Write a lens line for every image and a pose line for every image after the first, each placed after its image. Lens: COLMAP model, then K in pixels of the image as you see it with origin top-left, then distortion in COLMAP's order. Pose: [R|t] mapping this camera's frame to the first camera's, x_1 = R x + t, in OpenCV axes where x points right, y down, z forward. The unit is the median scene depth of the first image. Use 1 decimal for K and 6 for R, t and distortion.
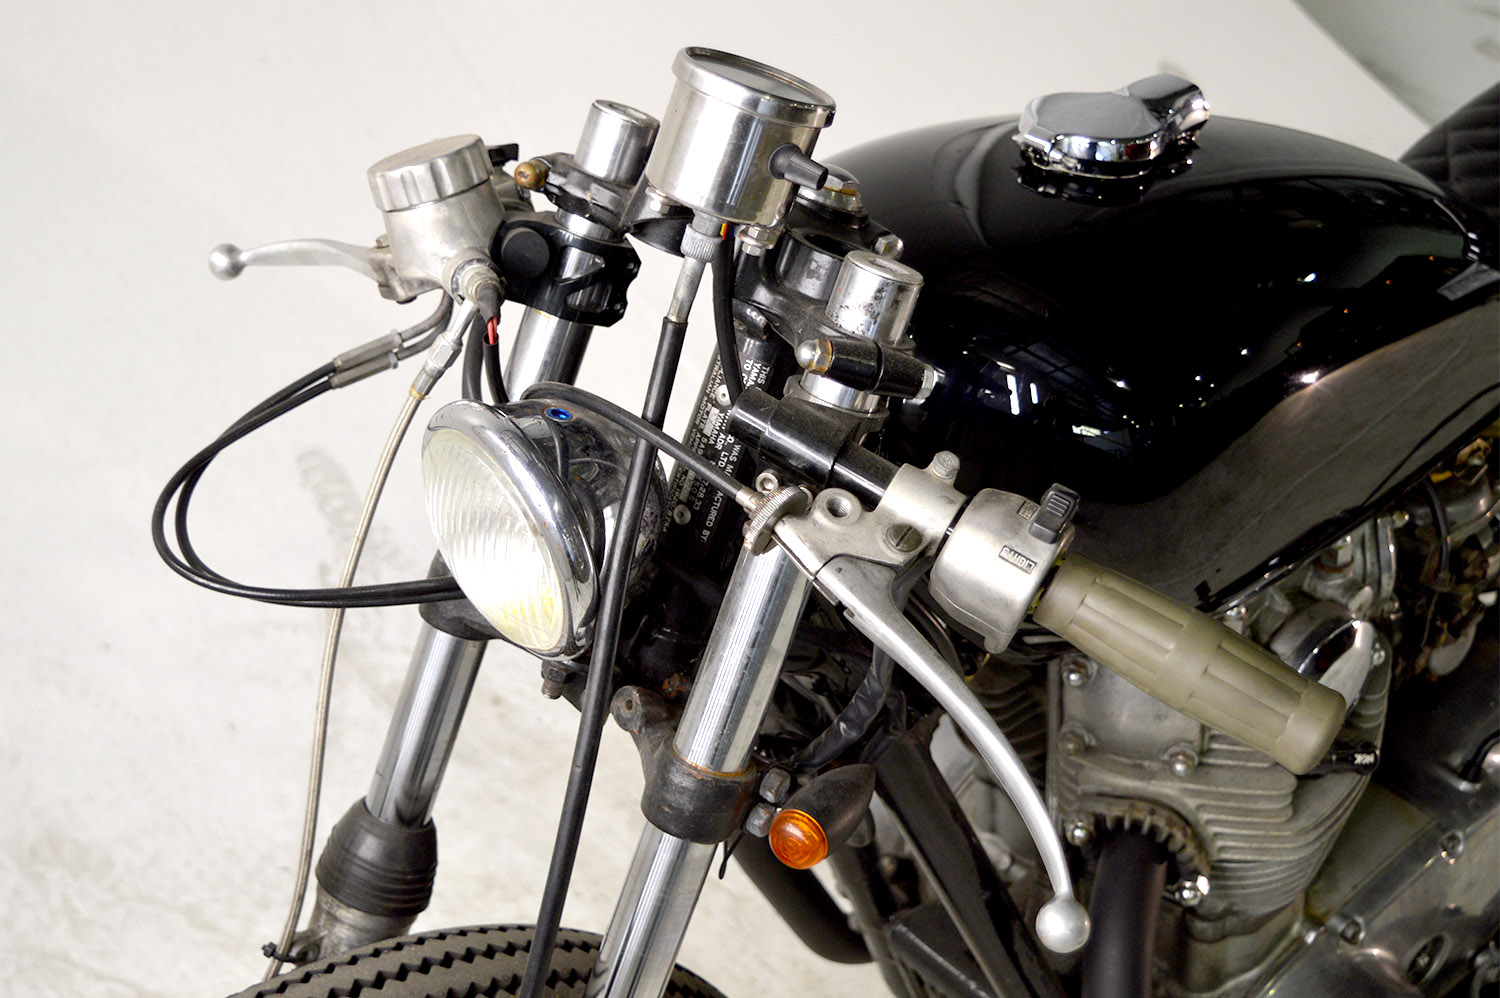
lens RADIAL K [[2209.9, 0, 708.1], [0, 2209.9, 499.6], [0, 0, 1]] dist [0.000613, -0.029607]
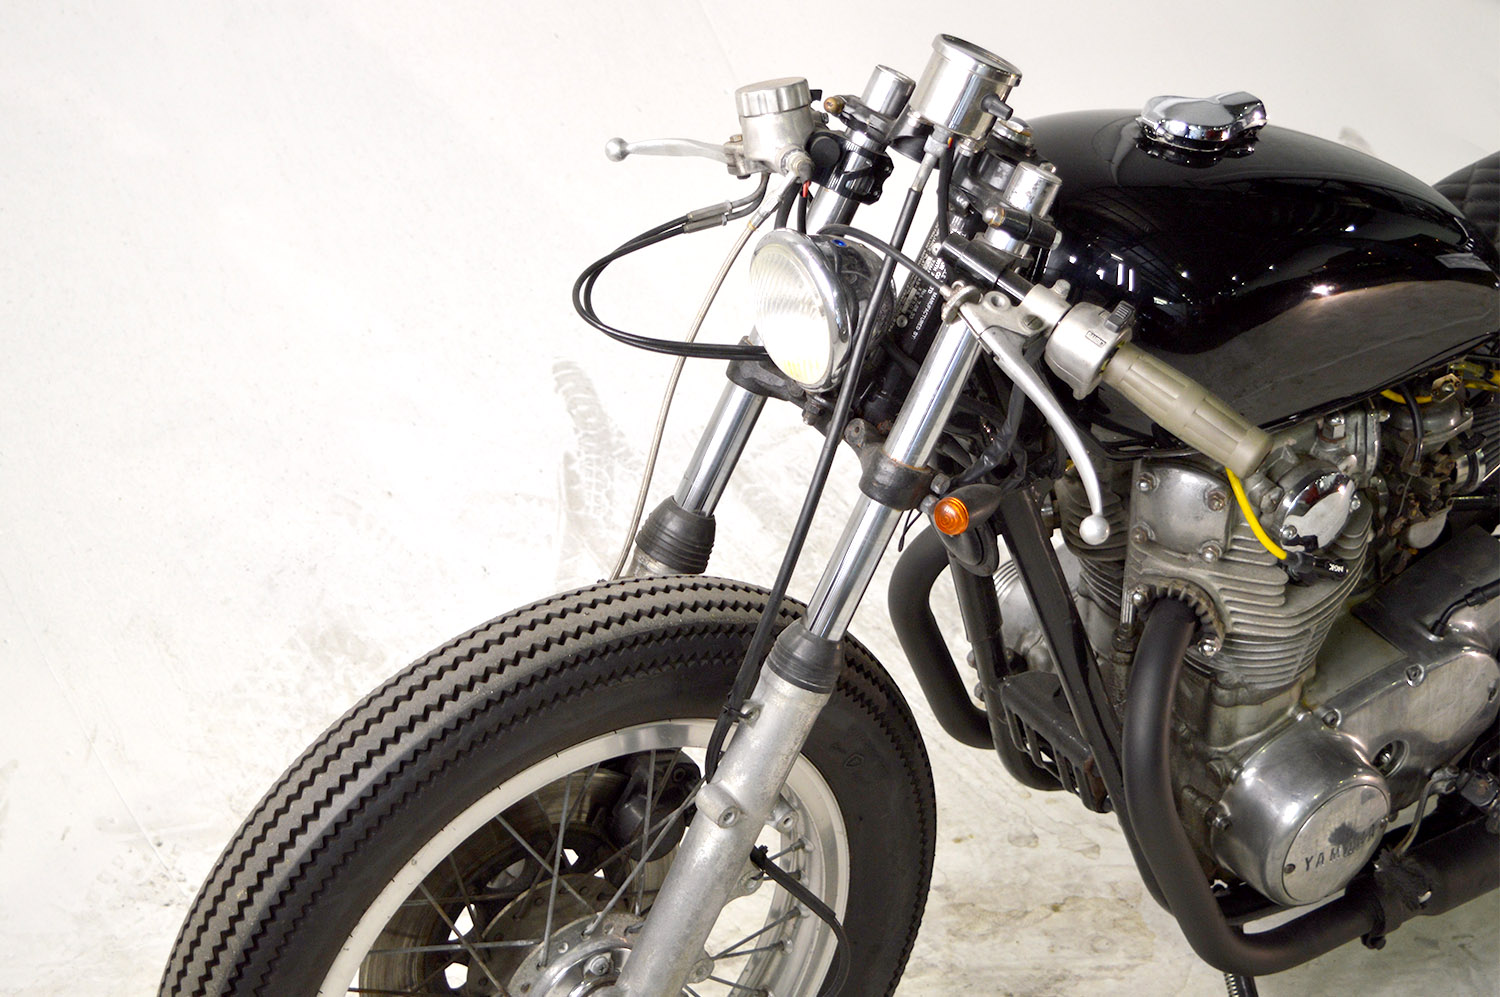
lens RADIAL K [[2634.4, 0, 750.0], [0, 2634.4, 498.5], [0, 0, 1]] dist [0.044061, 0.002155]
pose [[0.992203, 0.115955, -0.045690, -0.018812], [-0.118059, 0.991923, -0.046385, 0.236237], [0.039942, 0.051417, 0.997878, -0.920362]]
